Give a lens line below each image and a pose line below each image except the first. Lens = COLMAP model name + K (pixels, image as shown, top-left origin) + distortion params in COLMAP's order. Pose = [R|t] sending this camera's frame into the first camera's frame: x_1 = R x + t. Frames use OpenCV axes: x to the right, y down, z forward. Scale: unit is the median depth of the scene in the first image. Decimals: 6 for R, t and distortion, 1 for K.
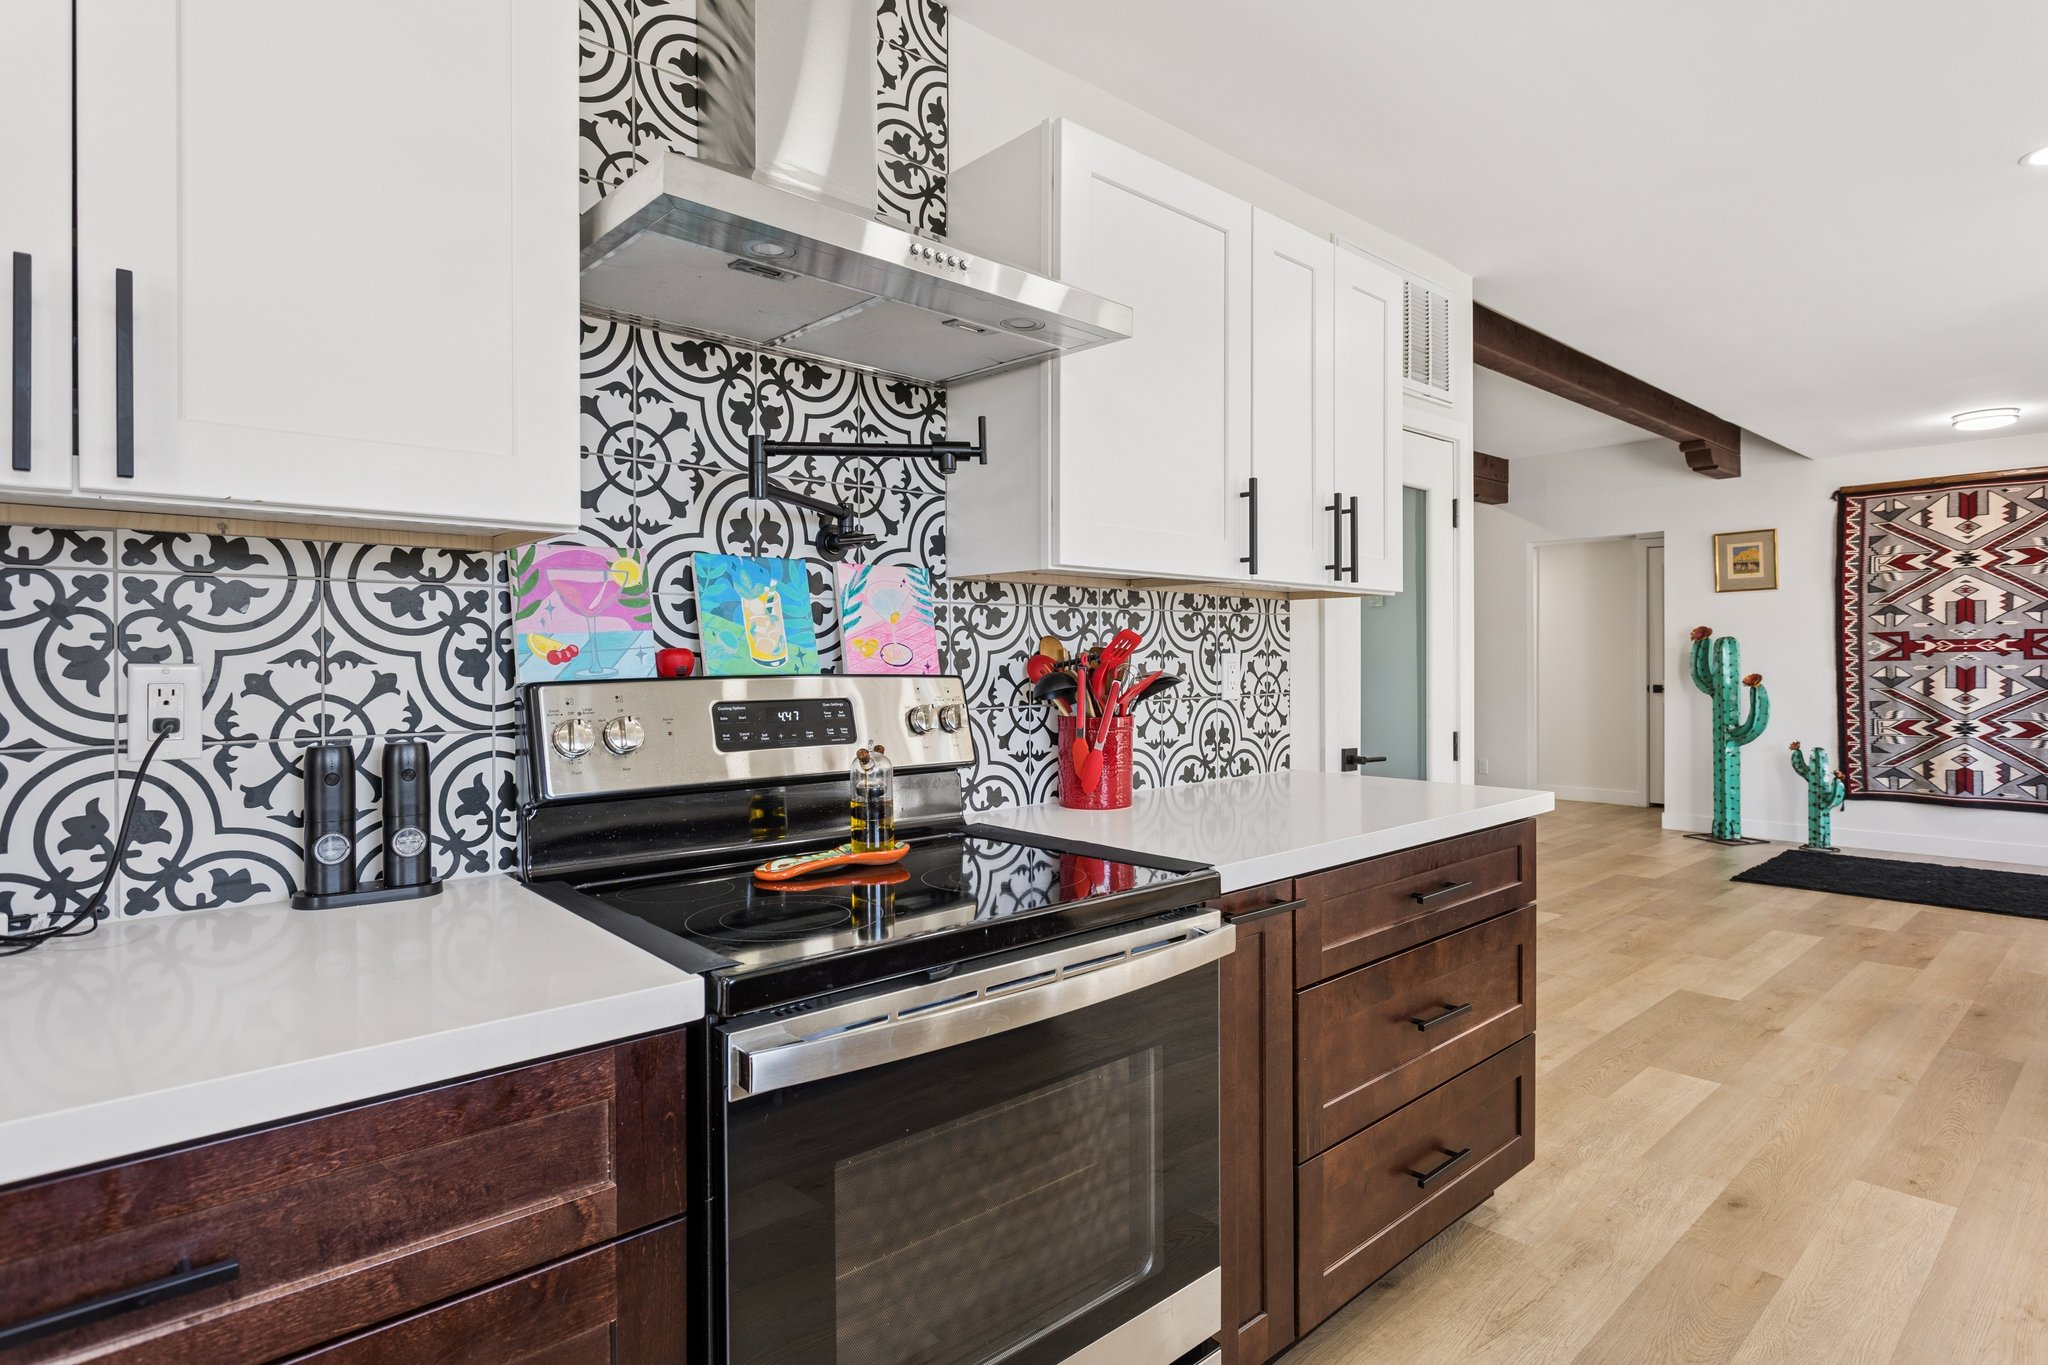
lens RADIAL K [[1081.5, 0, 1034.3], [0, 1081.5, 681.6], [0, 0, 1]] dist [-0.001928, -0.000123]
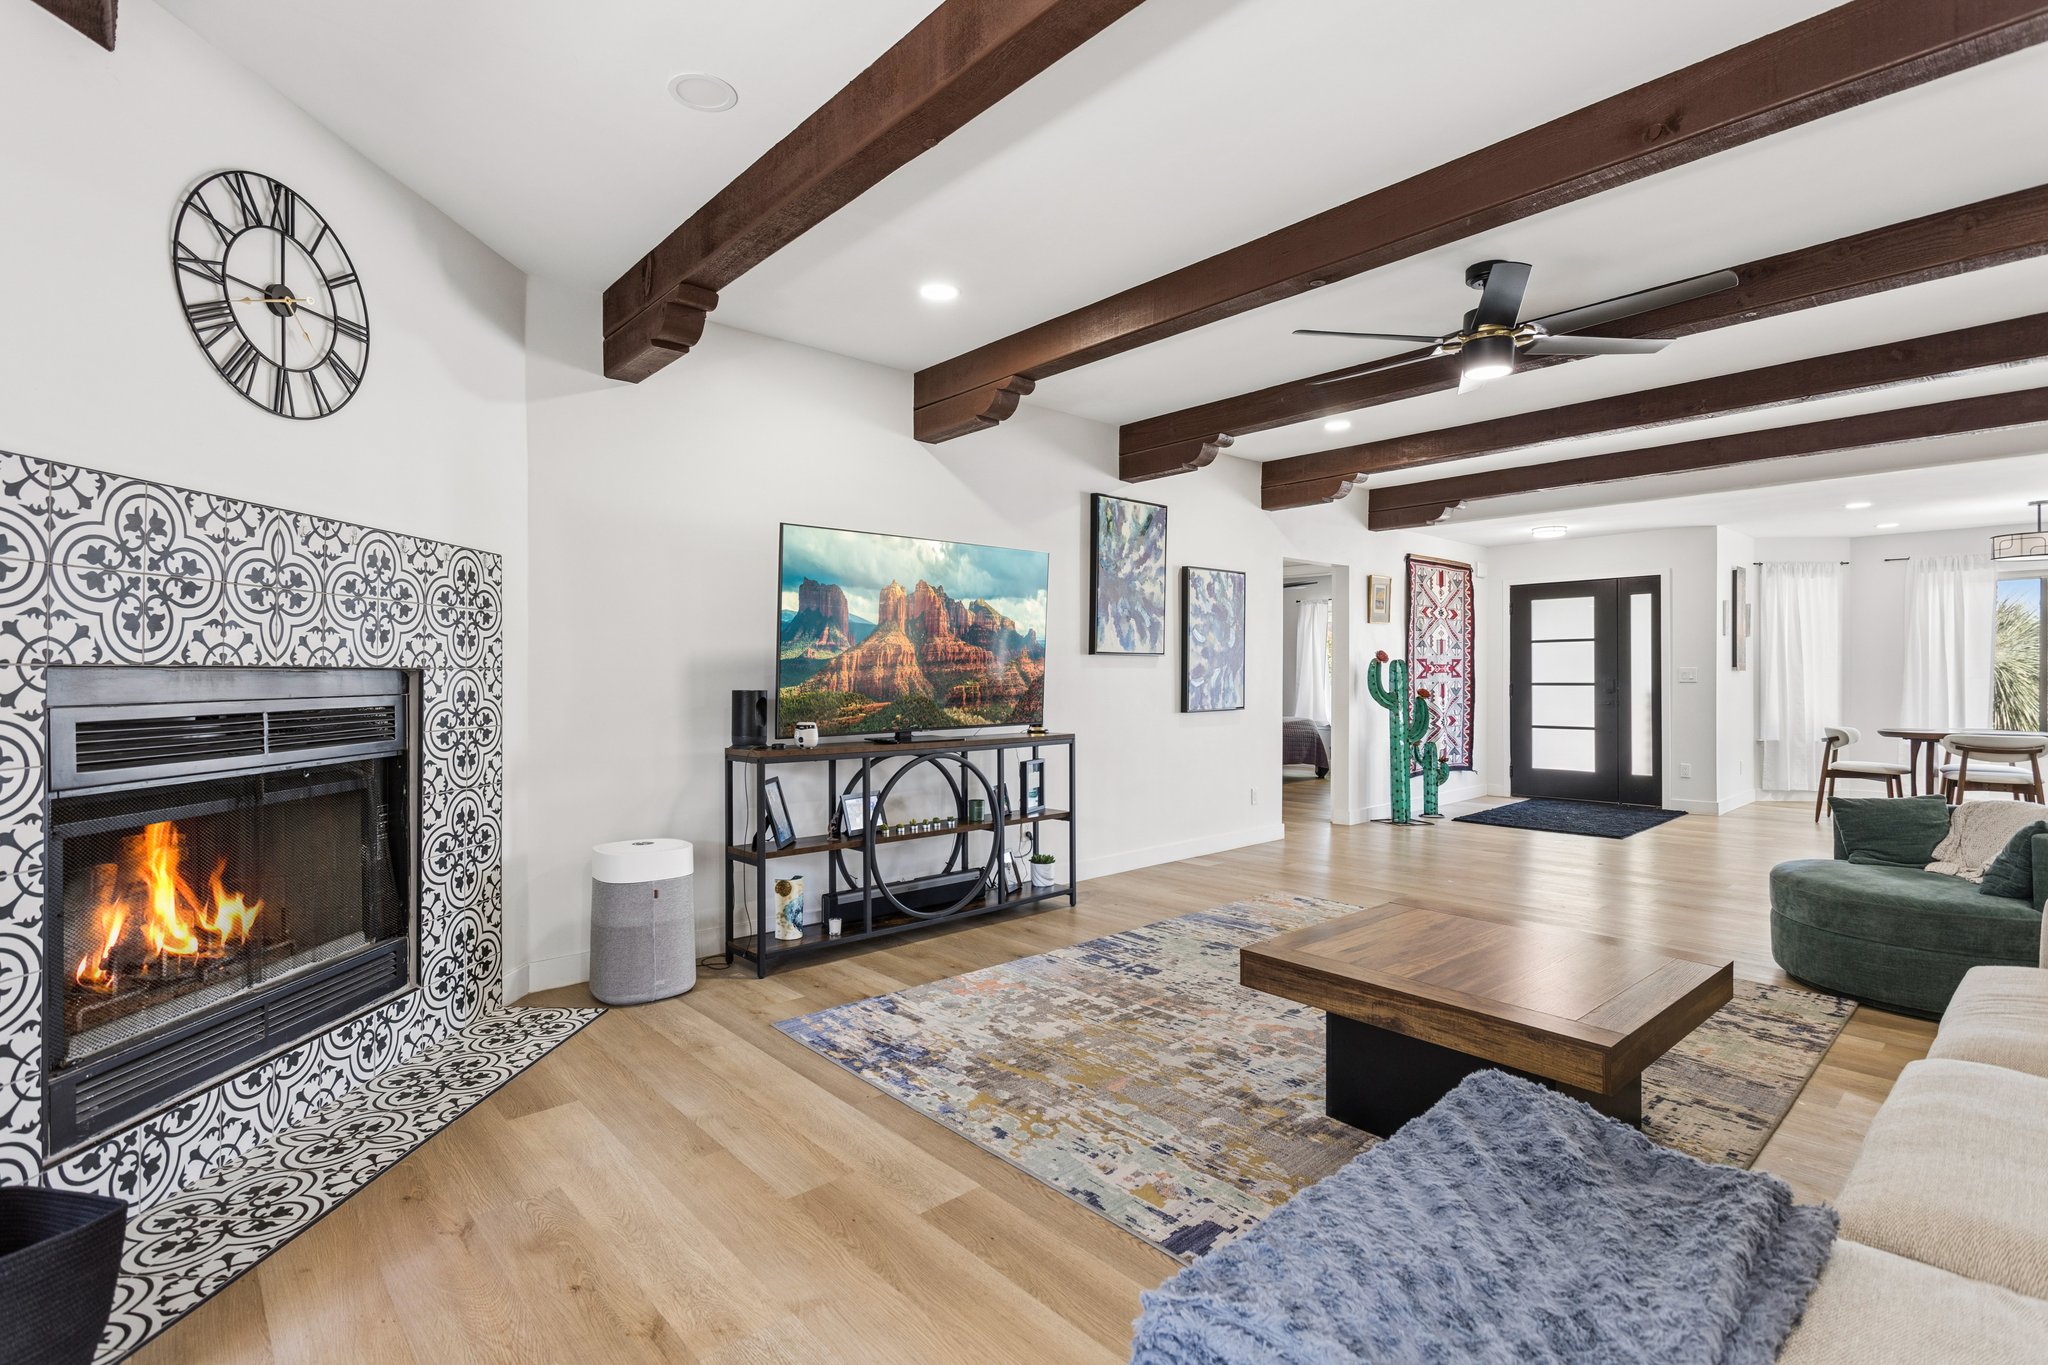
lens RADIAL K [[964.6, 0, 1021.5], [0, 964.6, 675.5], [0, 0, 1]] dist [0.000422, 0.001129]
pose [[0.011208, 0.000075, 0.999937, -0.512317], [0.018338, 0.999832, -0.000280, -0.033837], [-0.999769, 0.018340, 0.011205, 1.547831]]
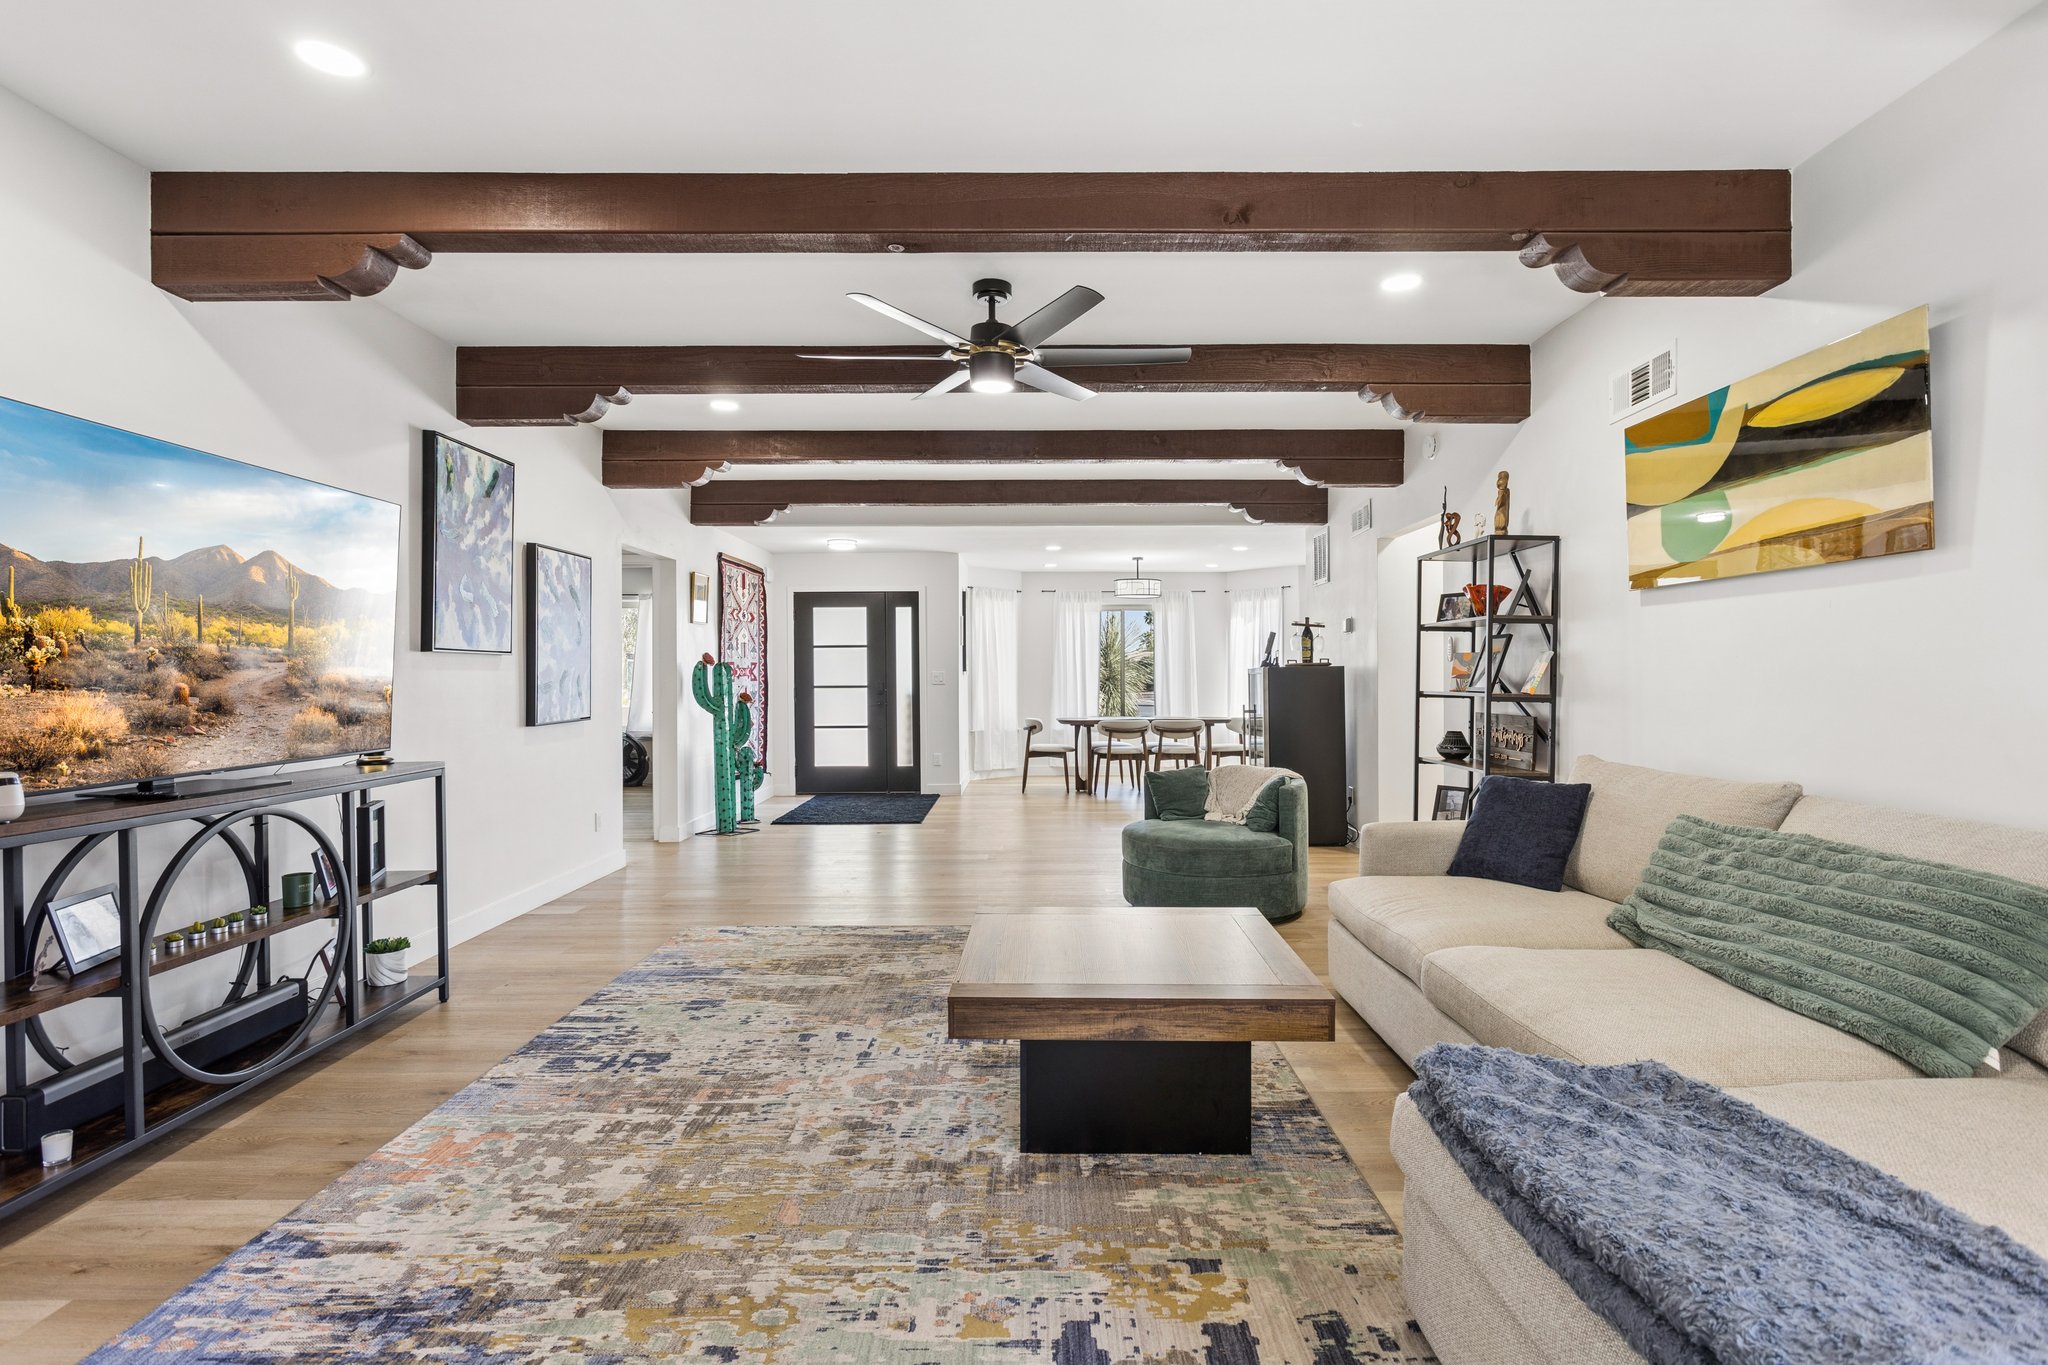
lens RADIAL K [[977.4, 0, 1041.4], [0, 977.4, 683.4], [0, 0, 1]] dist [-0.005055, 0.003897]
pose [[-0.739412, -0.001916, 0.673250, -0.369062], [0.015018, 0.999700, 0.019338, -0.037170], [-0.673085, 0.024410, -0.739162, 1.697926]]
